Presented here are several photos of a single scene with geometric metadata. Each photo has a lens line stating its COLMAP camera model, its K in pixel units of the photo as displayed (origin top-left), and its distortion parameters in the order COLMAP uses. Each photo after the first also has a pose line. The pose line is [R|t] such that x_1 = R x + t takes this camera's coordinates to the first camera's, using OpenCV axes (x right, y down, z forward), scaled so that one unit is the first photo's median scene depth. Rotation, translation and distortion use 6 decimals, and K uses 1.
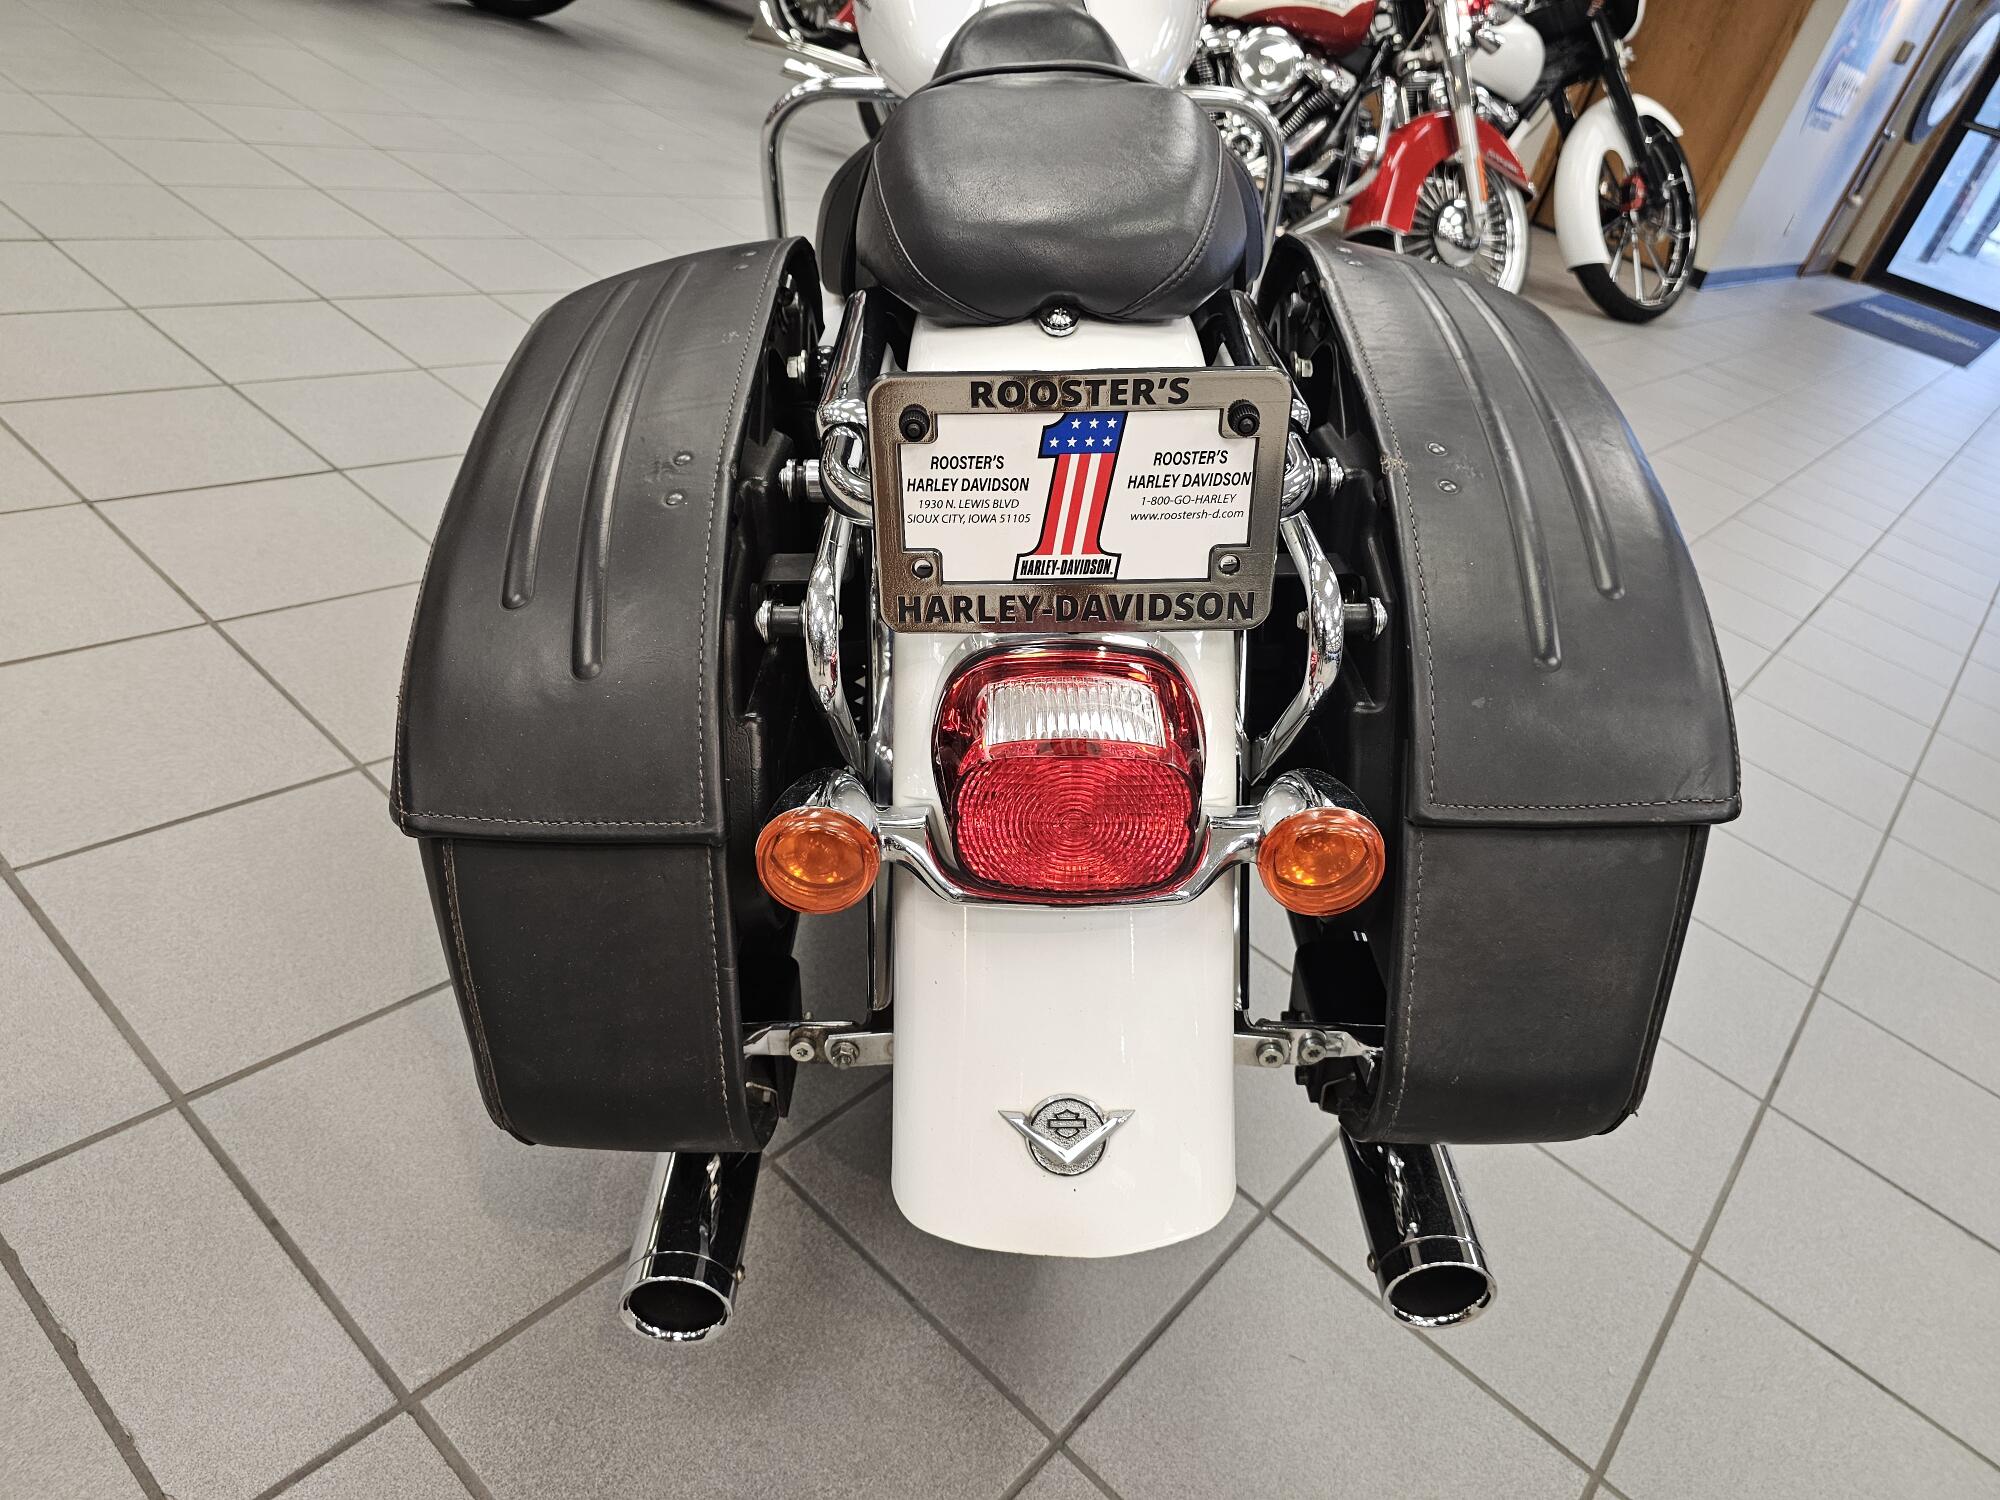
lens RADIAL K [[1405.8, 0, 973.3], [0, 1405.8, 742.7], [0, 0, 1]] dist [0.023299, -0.026727]
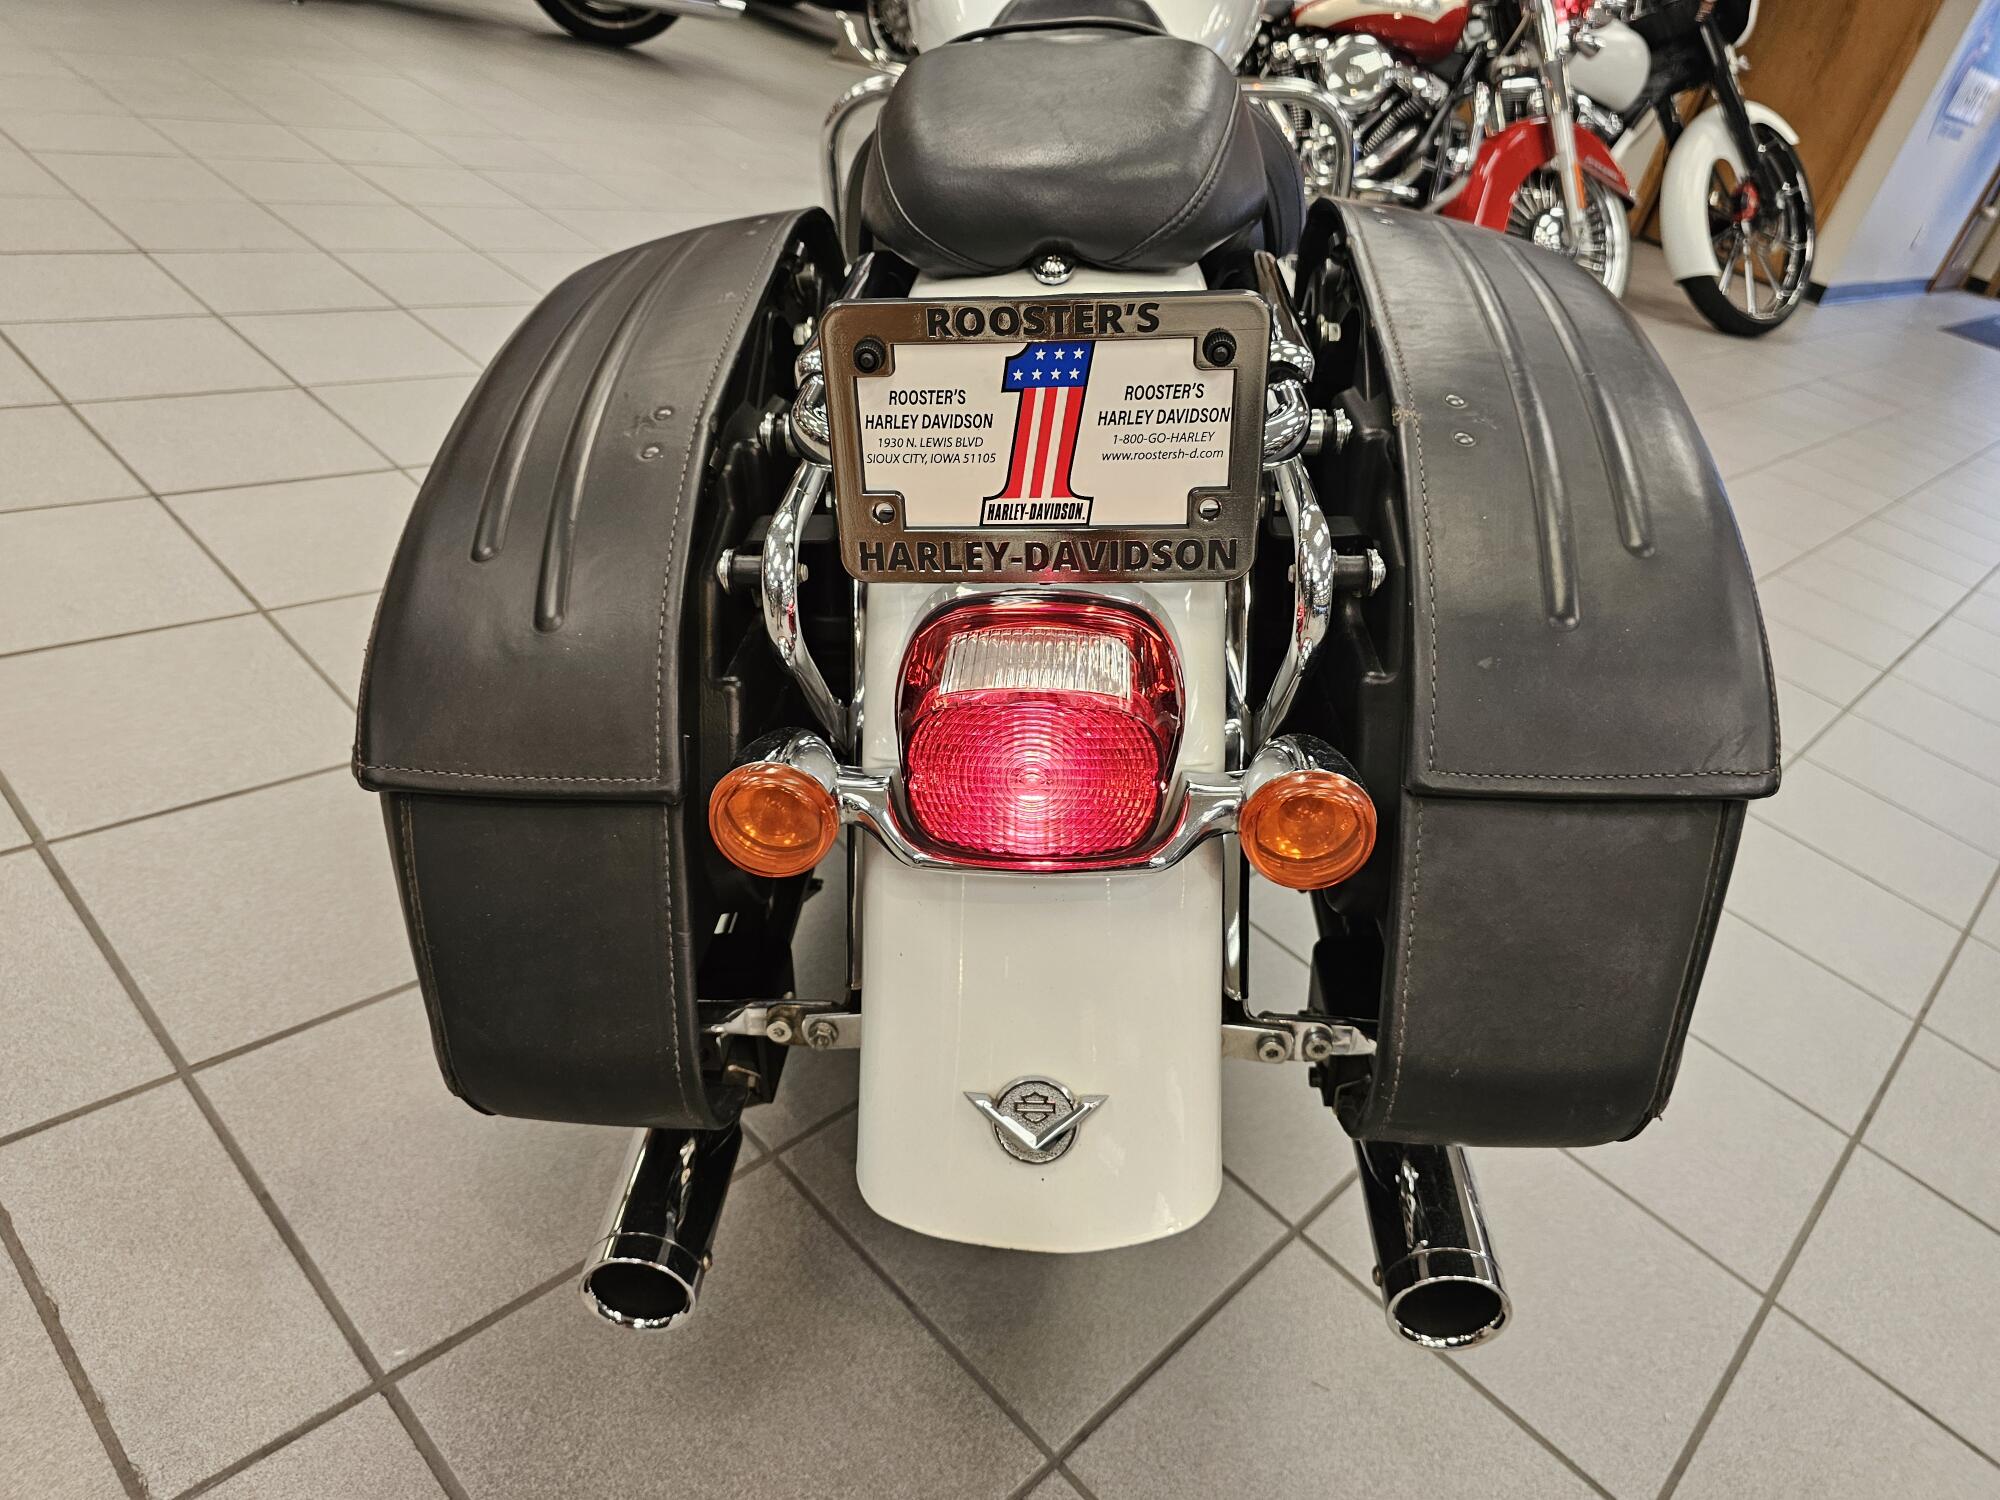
lens RADIAL K [[1413.4, 0, 964.2], [0, 1413.4, 741.1], [0, 0, 1]] dist [0.018550, -0.021702]
pose [[0.997434, 0.015204, -0.069963, 0.052233], [-0.016612, 0.999670, -0.019595, 0.029039], [0.069642, 0.020707, 0.997357, 0.032374]]
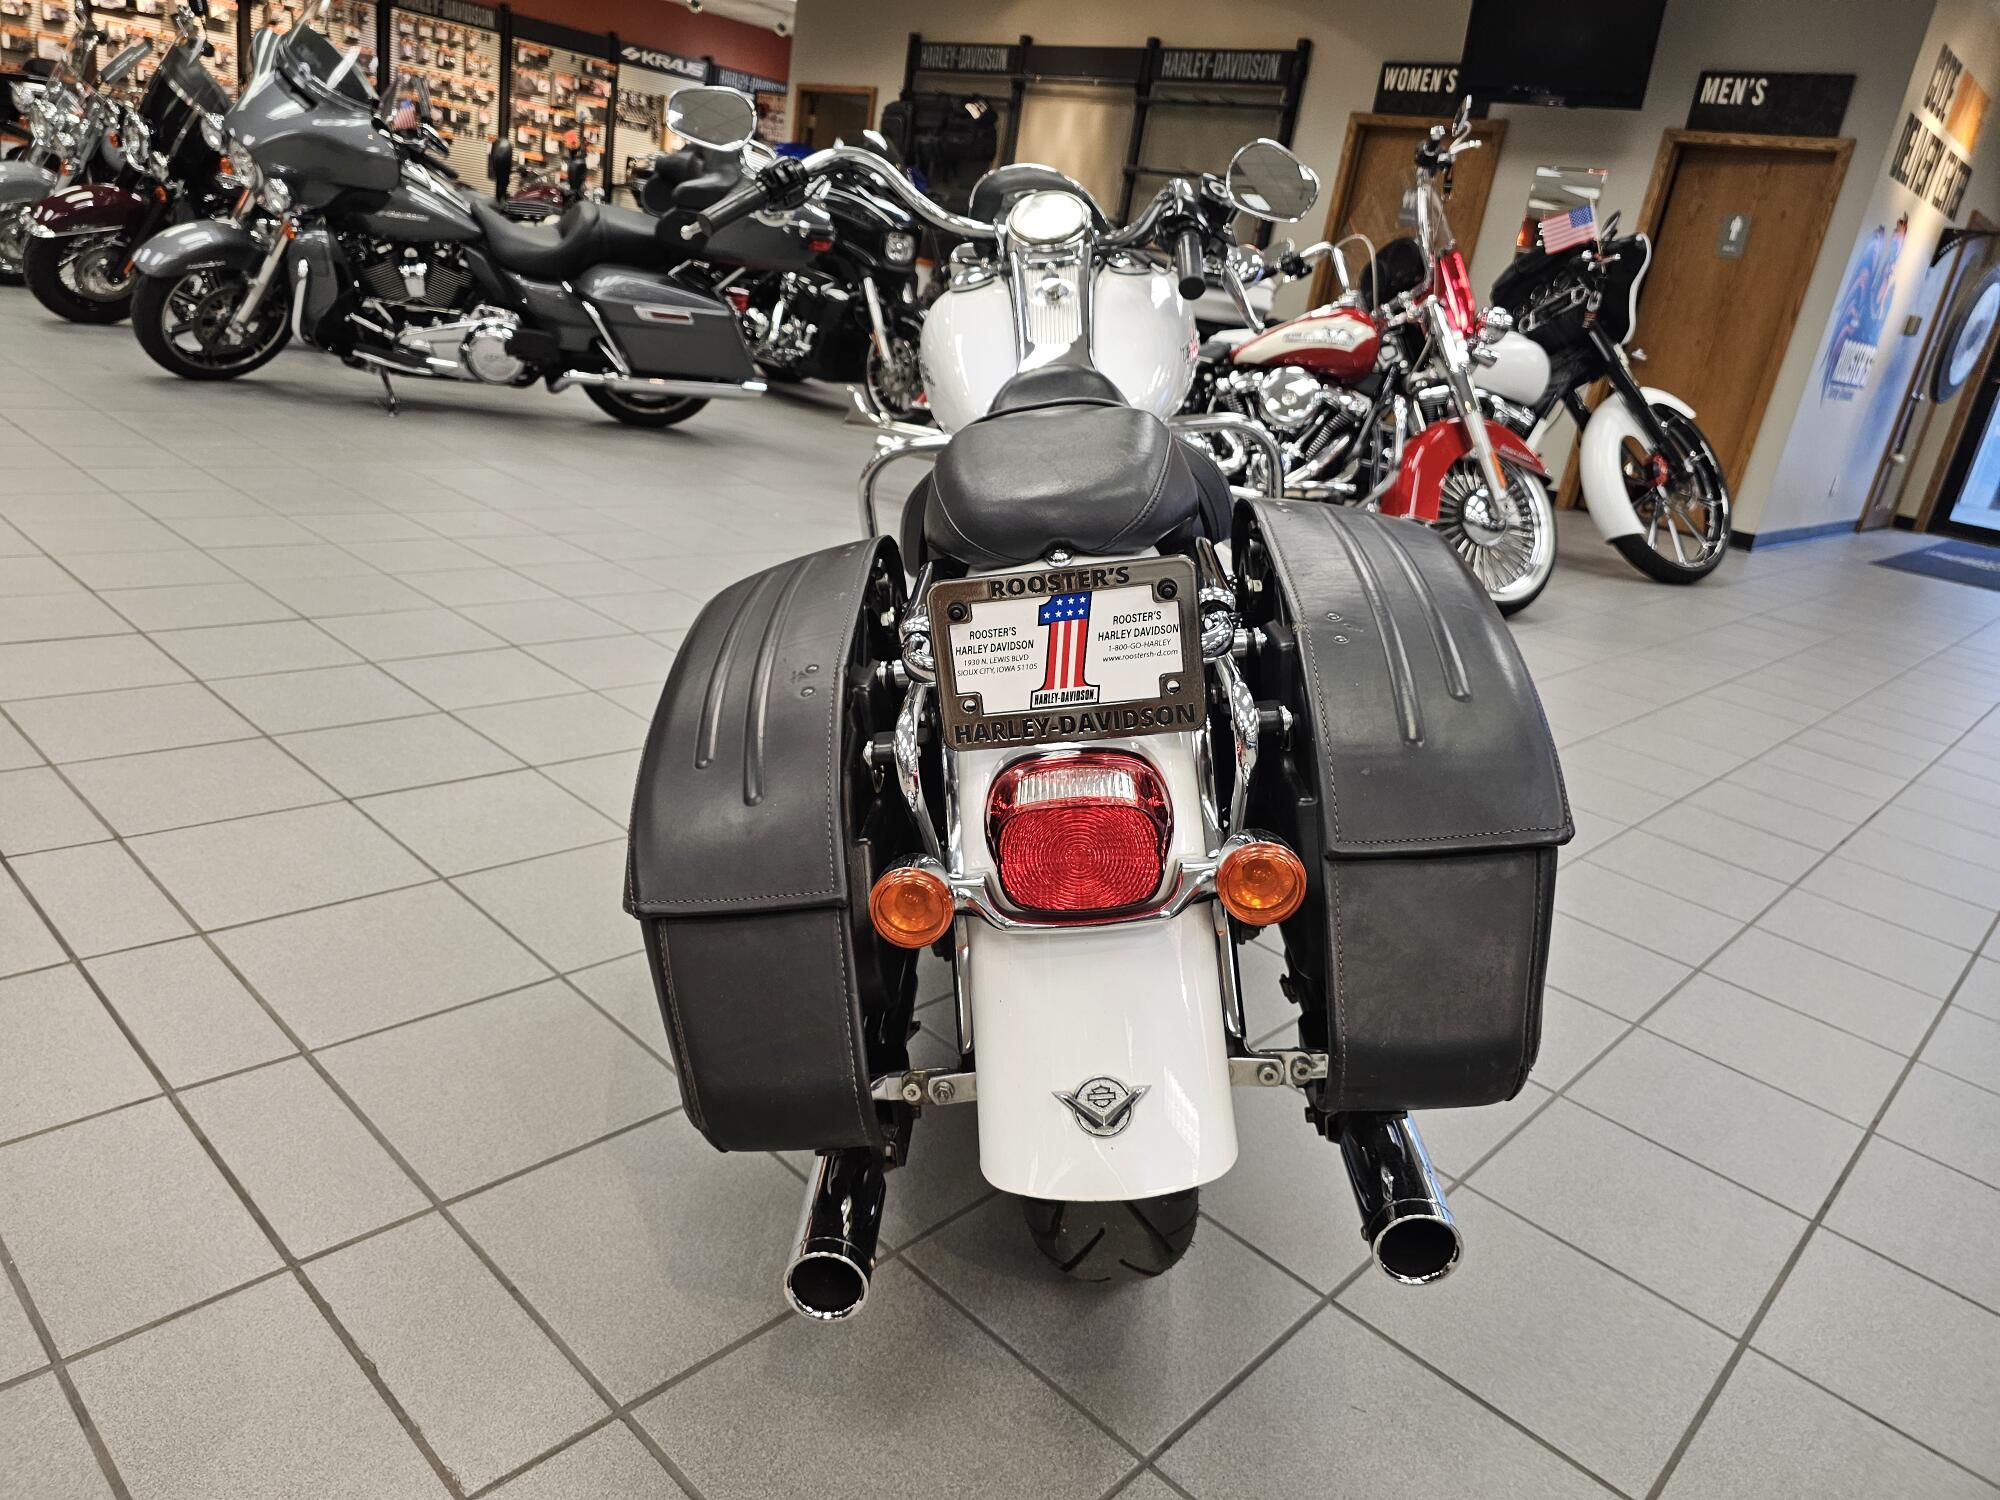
lens RADIAL K [[1385.9, 0, 928.9], [0, 1385.9, 722.9], [0, 0, 1]] dist [0.032045, -0.032576]
pose [[0.991719, -0.078697, -0.101488, 0.042178], [0.051977, 0.968590, -0.243172, 0.152921], [0.117437, 0.235883, 0.964659, -0.266287]]
